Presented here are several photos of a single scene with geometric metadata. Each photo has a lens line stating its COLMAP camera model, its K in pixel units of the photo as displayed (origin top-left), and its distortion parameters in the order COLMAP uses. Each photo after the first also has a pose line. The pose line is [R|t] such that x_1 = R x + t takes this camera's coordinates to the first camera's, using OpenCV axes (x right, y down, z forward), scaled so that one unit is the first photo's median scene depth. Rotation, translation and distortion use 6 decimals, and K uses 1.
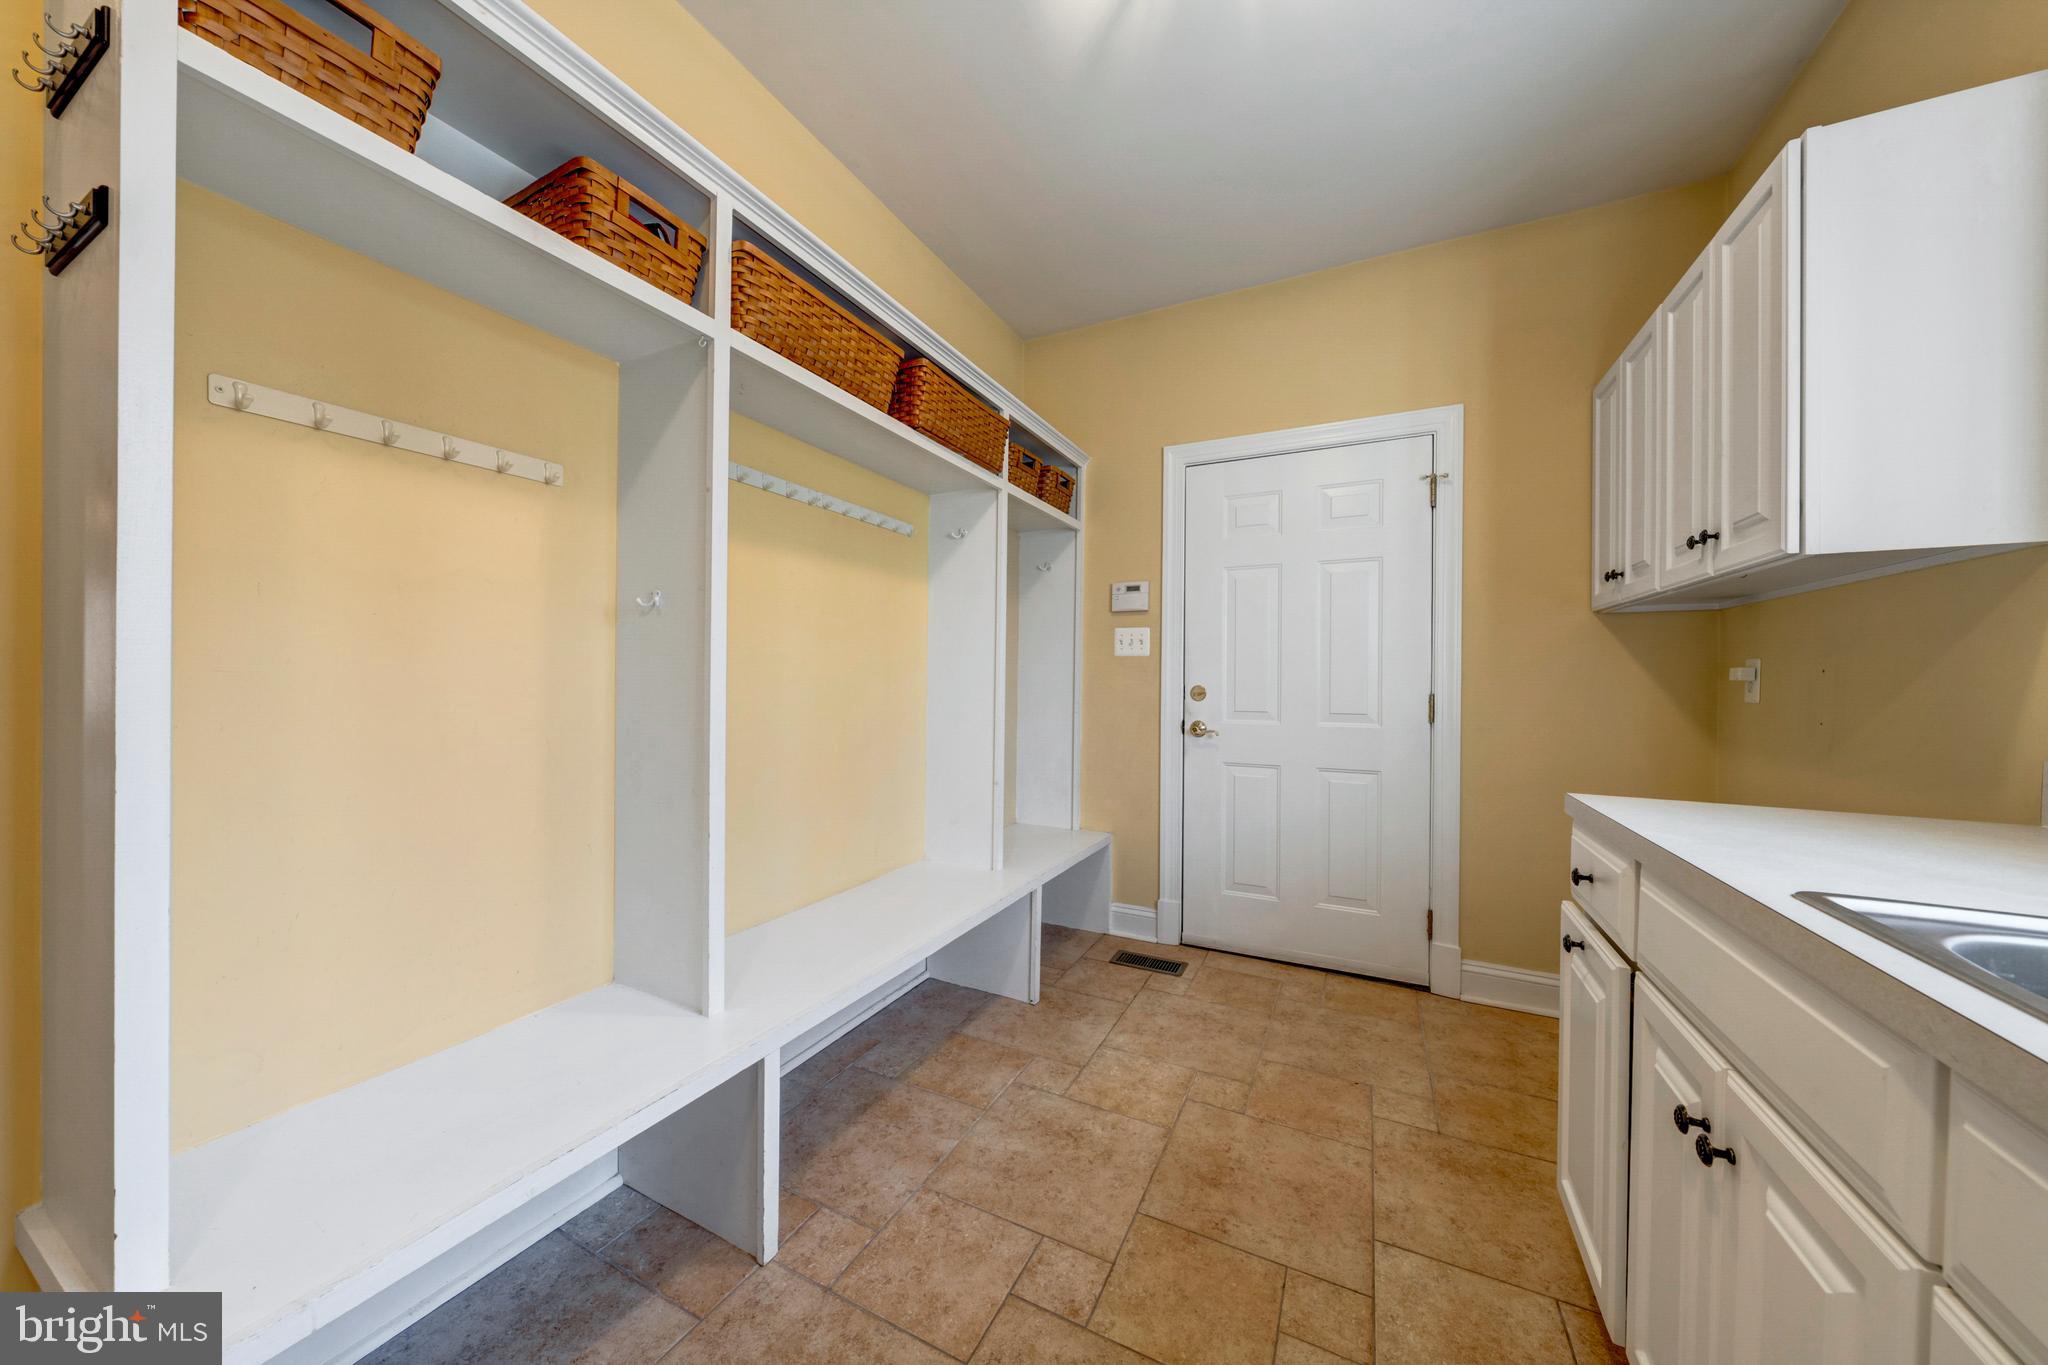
lens RADIAL K [[692.8, 0, 1017.6], [0, 692.8, 677.9], [0, 0, 1]] dist [-0.001593, 0.000086]
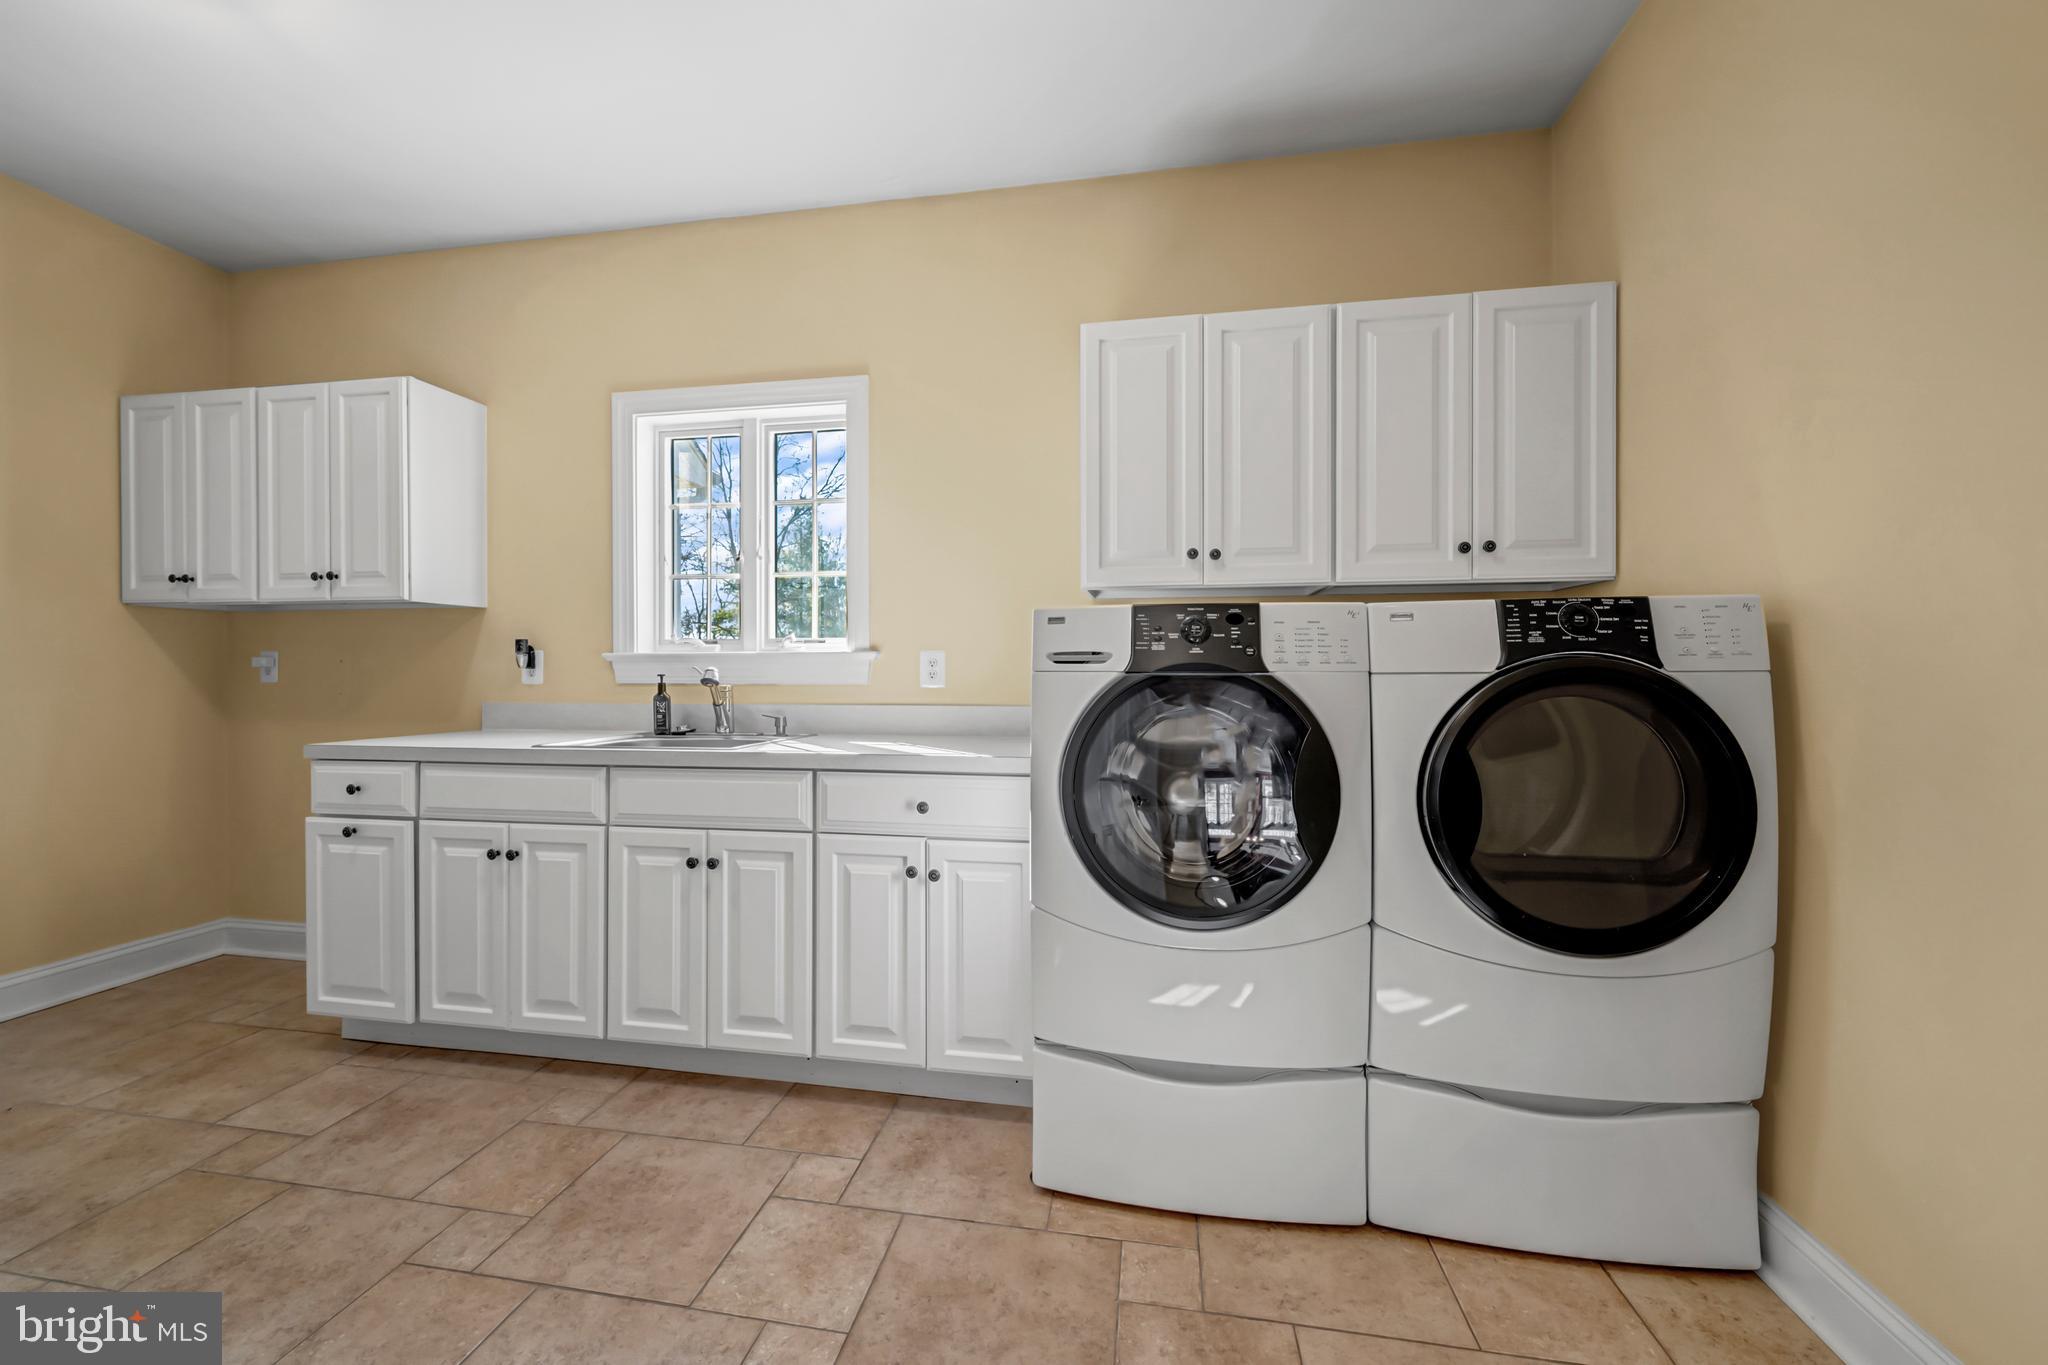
lens RADIAL K [[692.8, 0, 1017.6], [0, 692.8, 677.9], [0, 0, 1]] dist [-0.001593, 0.000086]
pose [[-0.313332, -0.022774, 0.949371, -0.957015], [-0.003972, 0.999735, 0.022671, -0.014491], [-0.949635, 0.003333, -0.313339, 0.018724]]
